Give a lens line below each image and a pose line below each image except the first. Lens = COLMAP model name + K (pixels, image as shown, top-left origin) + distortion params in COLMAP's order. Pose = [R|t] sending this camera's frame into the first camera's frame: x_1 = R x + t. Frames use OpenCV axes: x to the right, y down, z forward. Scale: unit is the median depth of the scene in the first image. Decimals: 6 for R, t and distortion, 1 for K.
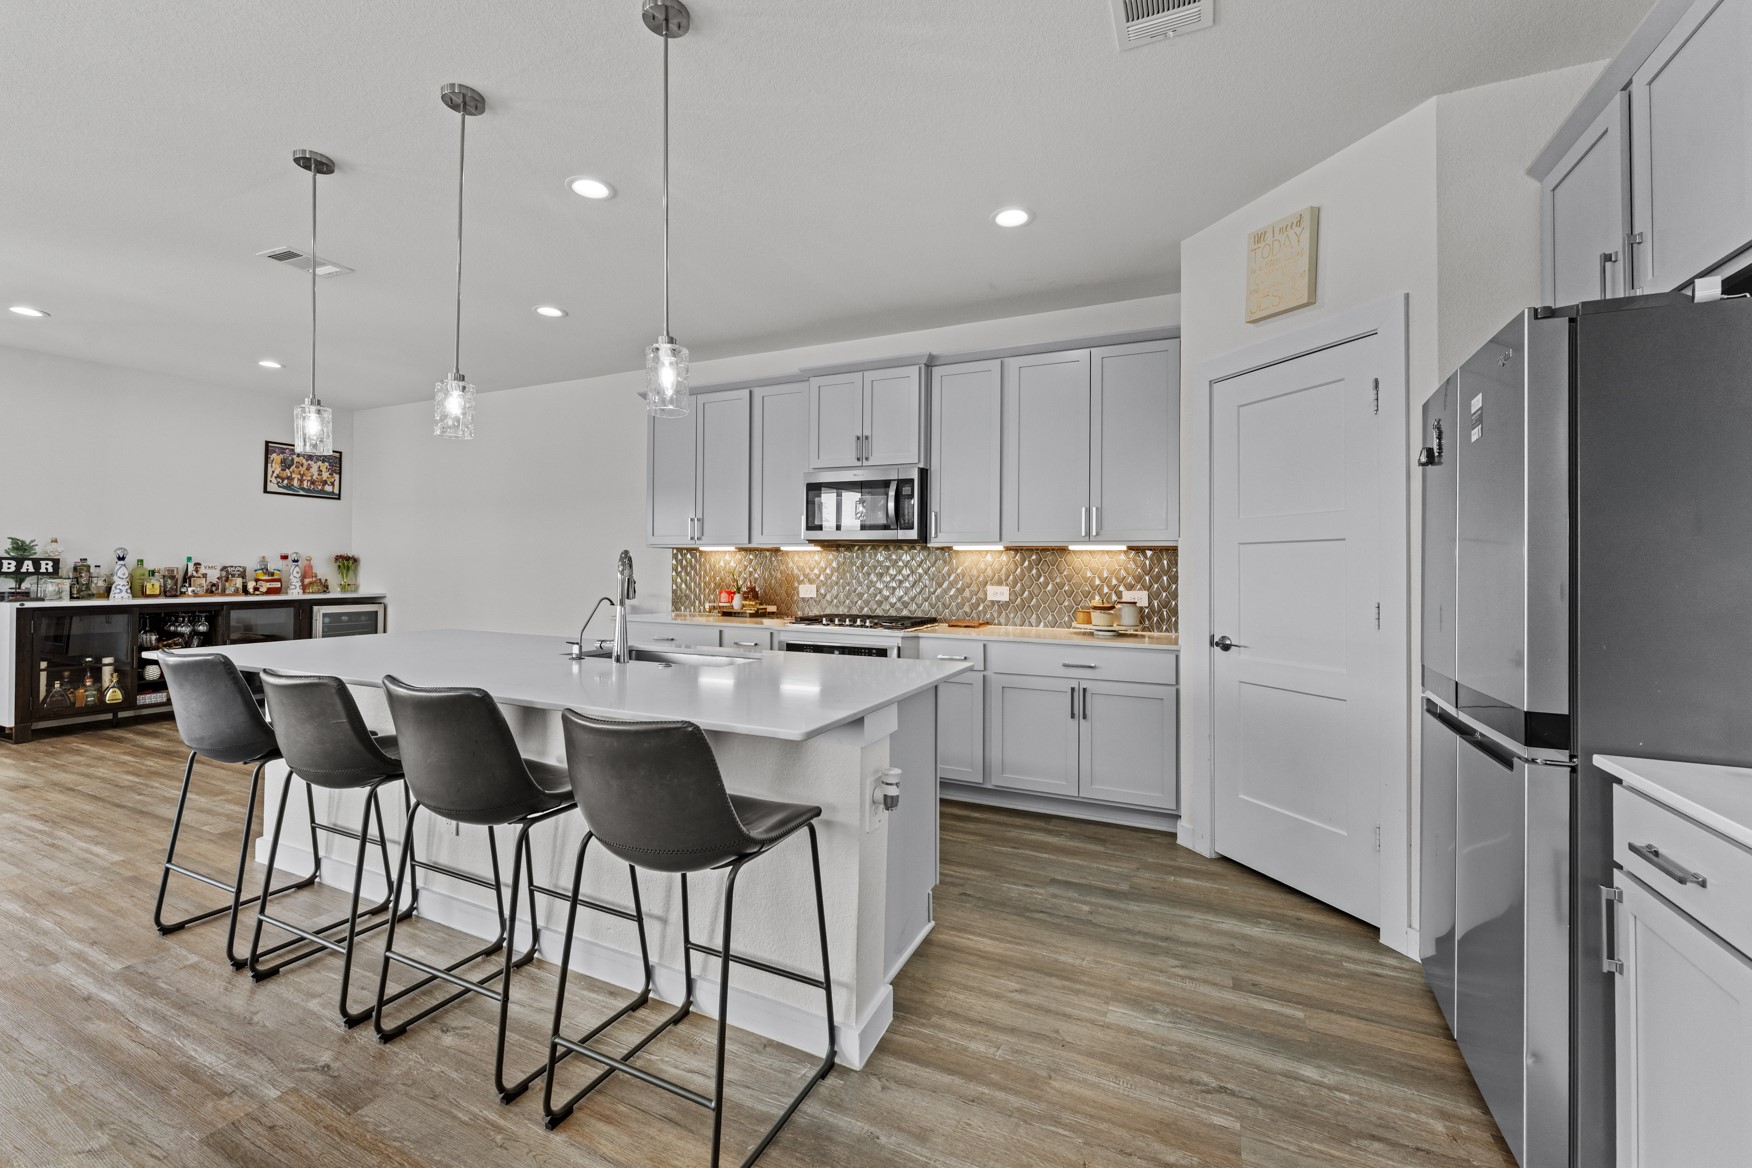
lens RADIAL K [[710.4, 0, 882.7], [0, 710.4, 567.1], [0, 0, 1]] dist [-0.001612, 0.000374]
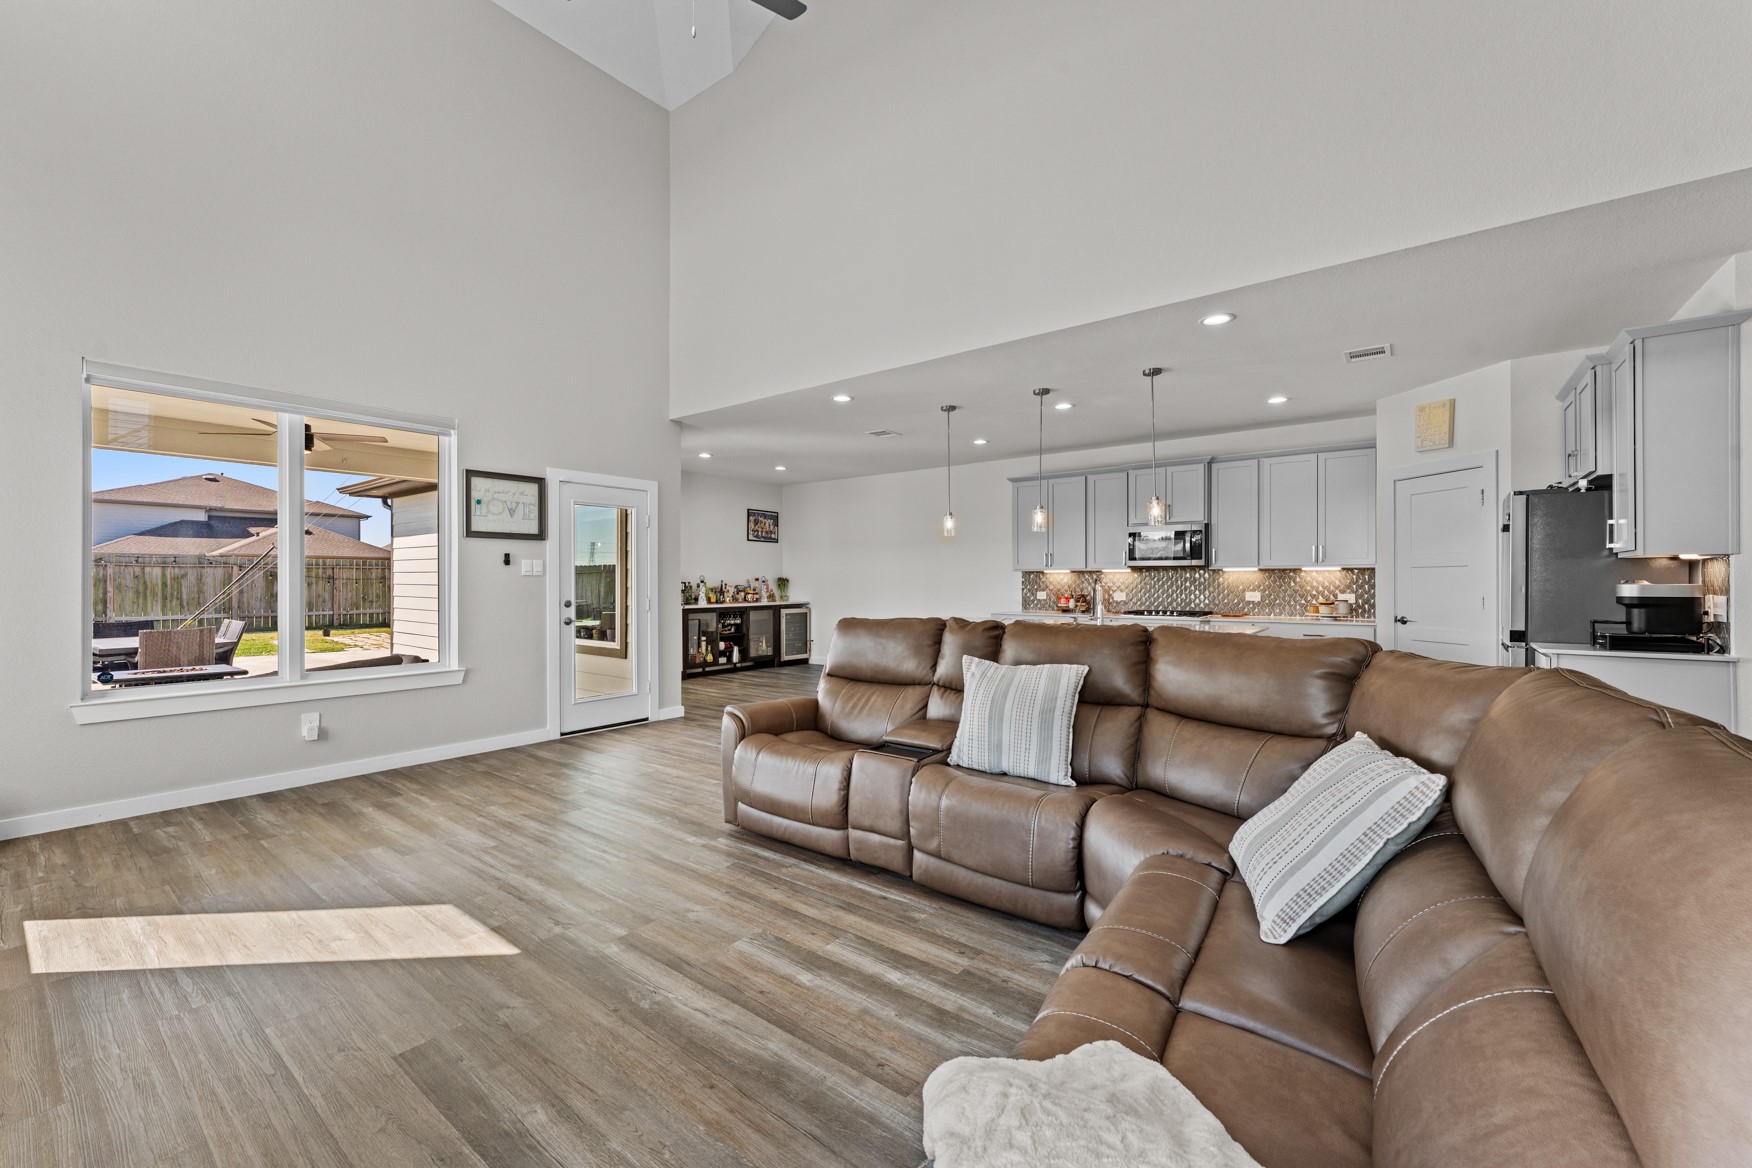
lens RADIAL K [[710.4, 0, 875.7], [0, 710.4, 590.7], [0, 0, 1]] dist [-0.001612, 0.000374]
pose [[0.975510, -0.009416, -0.219755, -0.284339], [0.012743, 0.999825, 0.013727, -0.009052], [0.219587, -0.016191, 0.975459, -0.692994]]
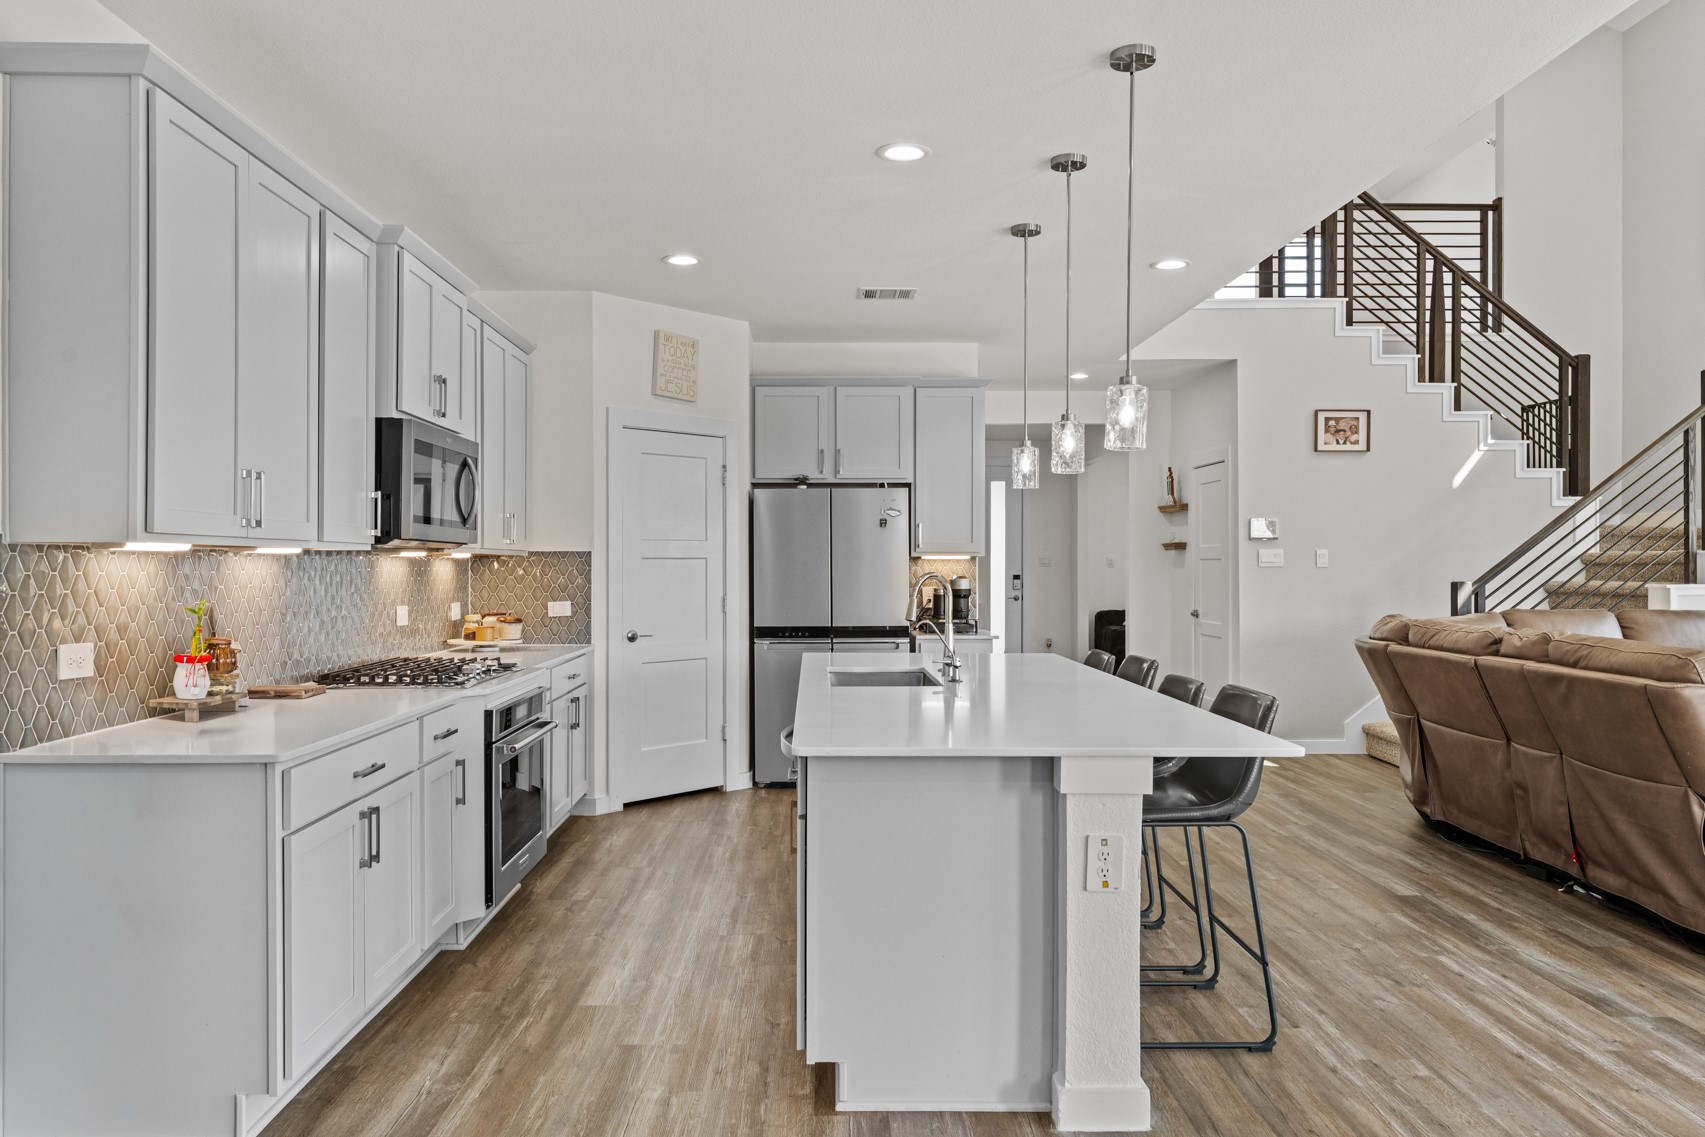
lens RADIAL K [[1170.7, 0, 823.4], [0, 1170.7, 564.3], [0, 0, 1]] dist [0.001734, -0.000883]
pose [[-0.426931, -0.009373, 0.904236, -0.950768], [-0.007670, 0.999948, 0.006743, -0.023134], [-0.904252, -0.004057, -0.426981, 0.966499]]
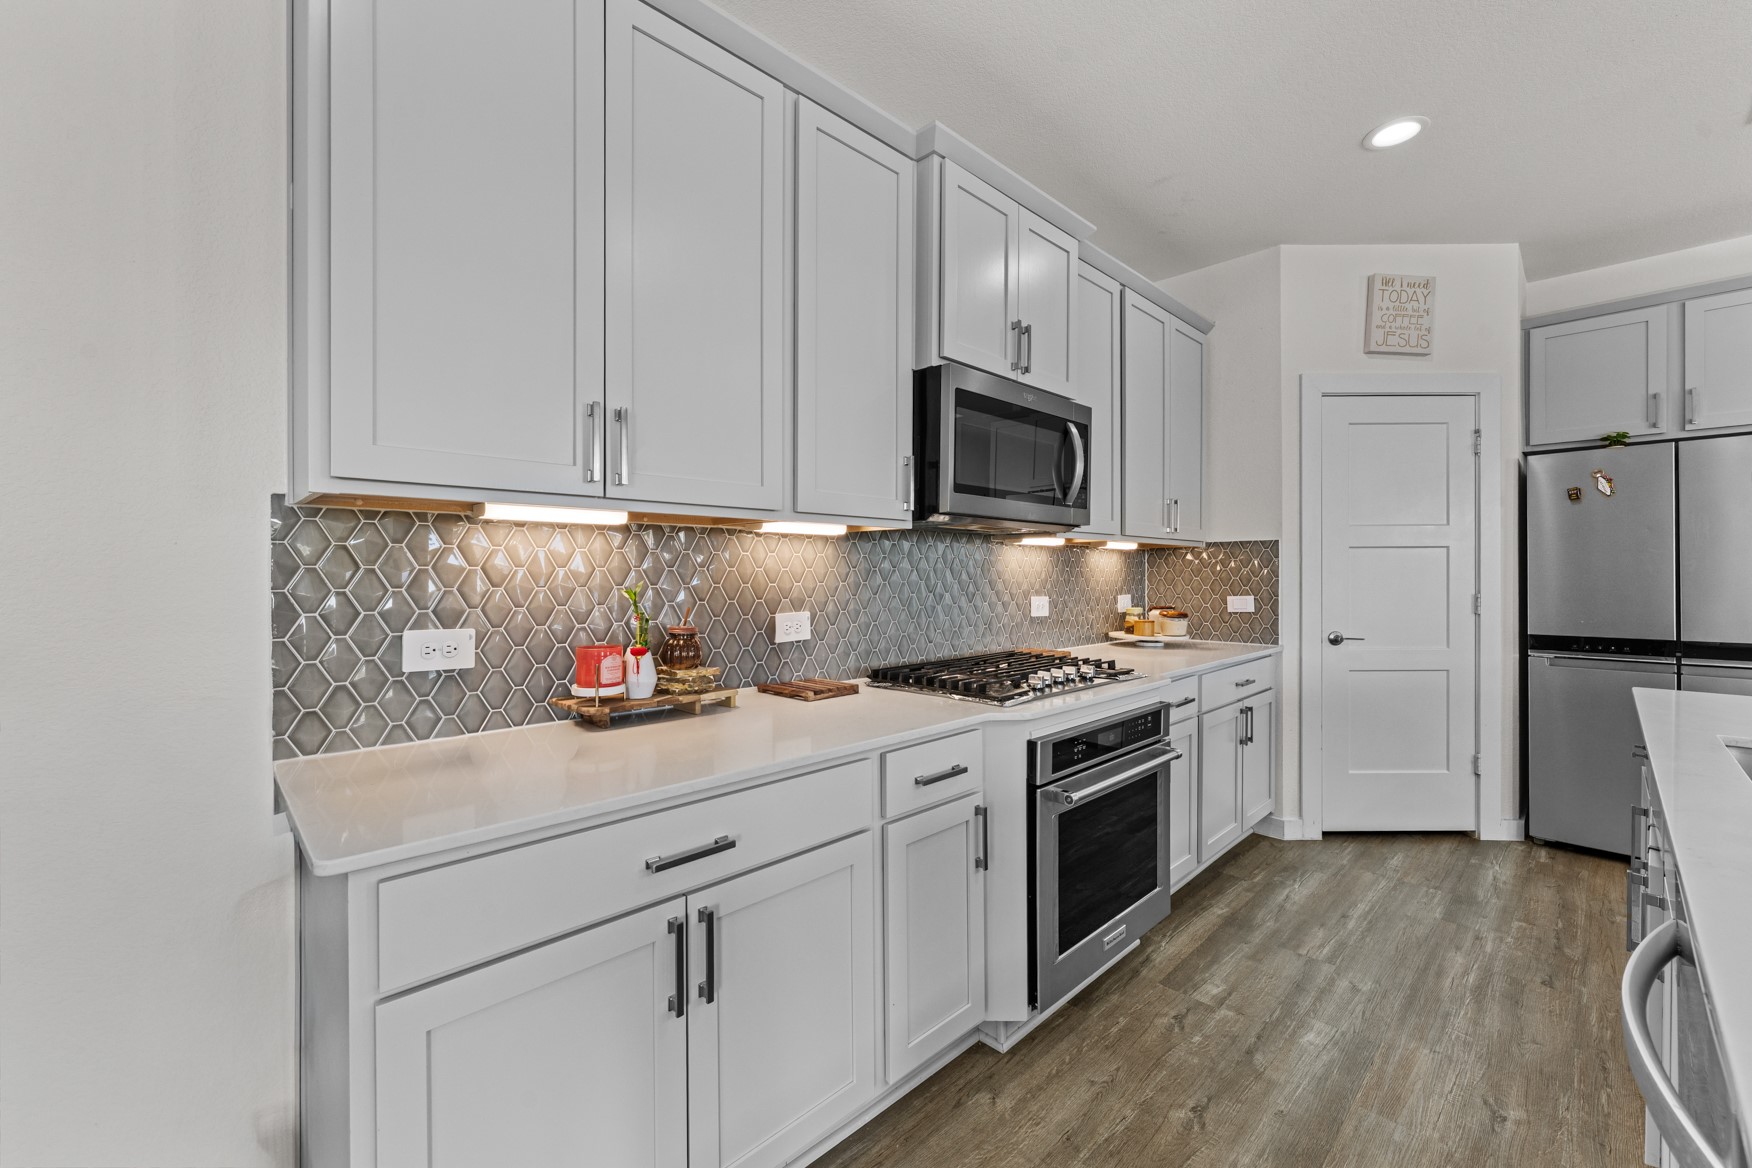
lens RADIAL K [[710.4, 0, 878.5], [0, 710.4, 575.6], [0, 0, 1]] dist [-0.001612, 0.000374]
pose [[0.352773, -0.014116, 0.935602, -0.480223], [0.001676, 0.999894, 0.014454, -0.003675], [-0.935707, -0.003531, 0.352759, 0.775587]]
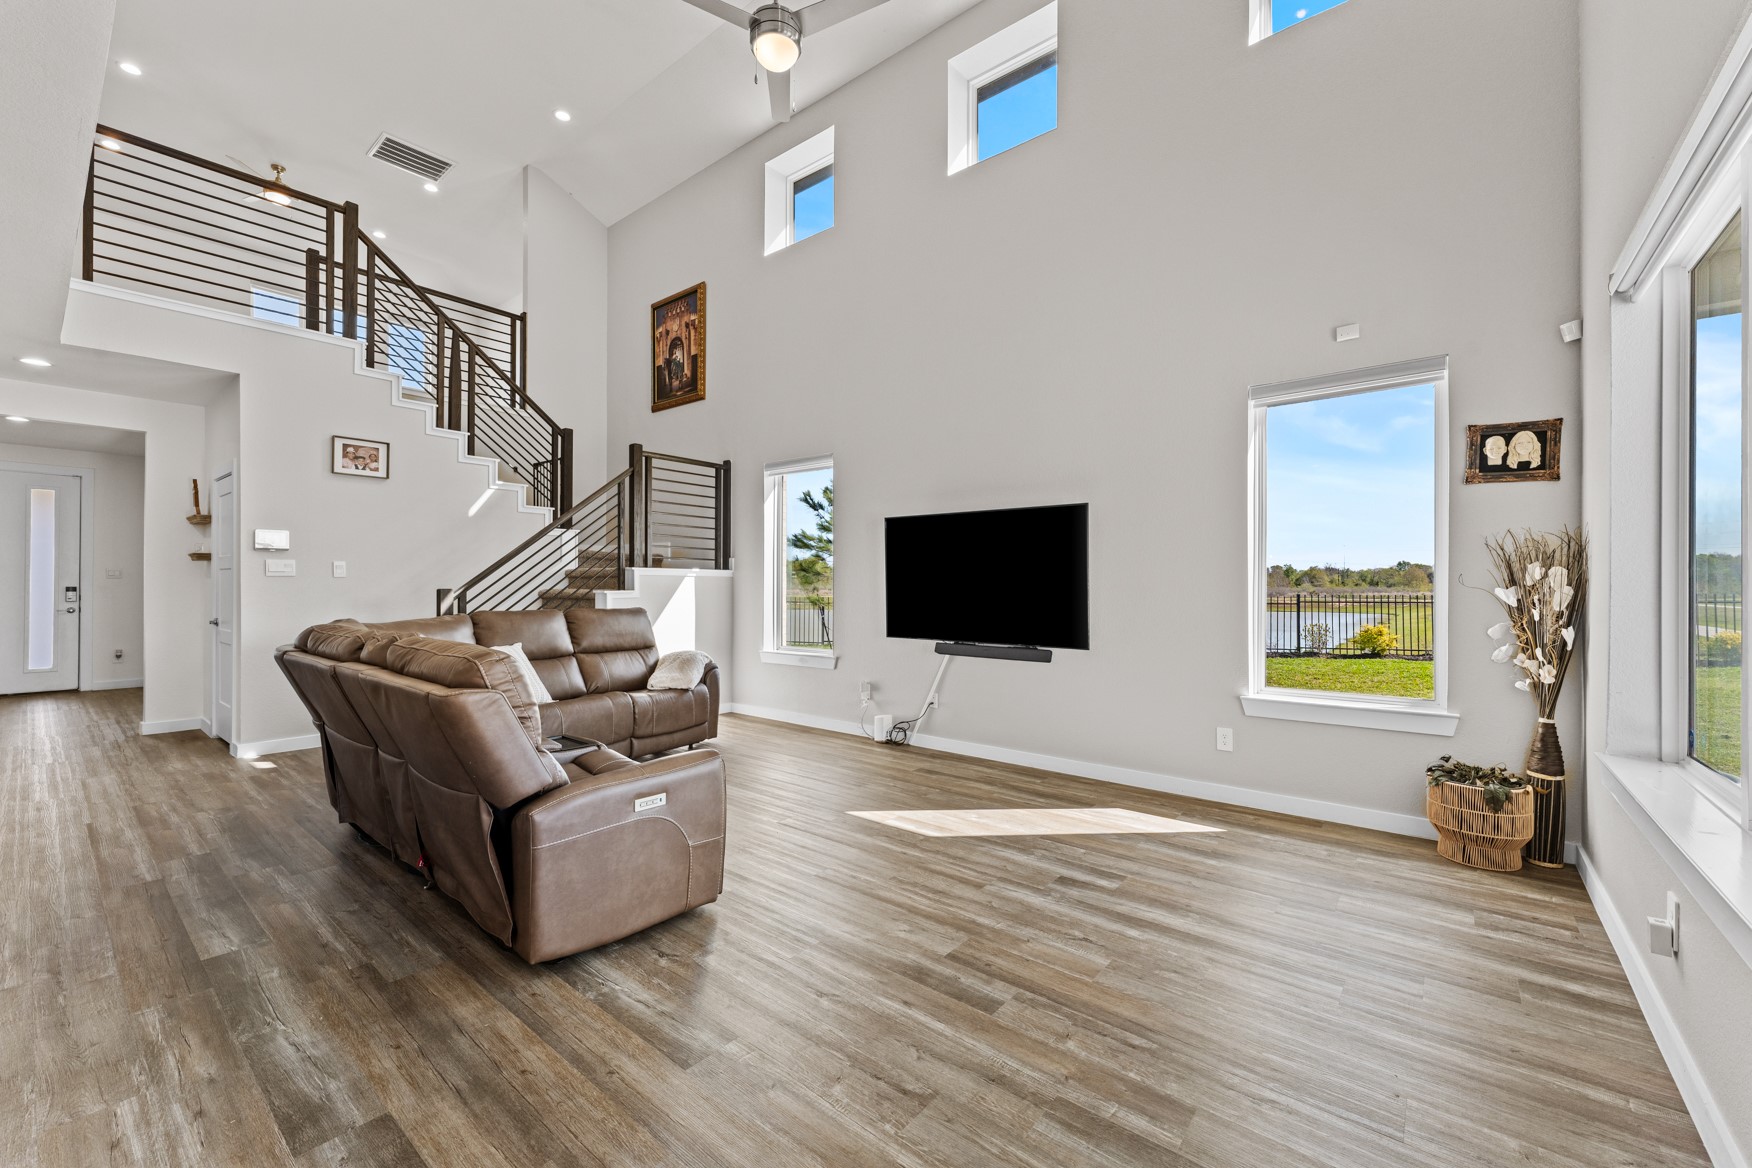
lens RADIAL K [[710.4, 0, 864.7], [0, 710.4, 579.6], [0, 0, 1]] dist [-0.001612, 0.000374]
pose [[-0.965748, -0.011644, 0.259219, -0.847878], [-0.014746, 0.999841, -0.010025, -0.010593], [-0.259061, -0.013504, -0.965766, 0.493889]]
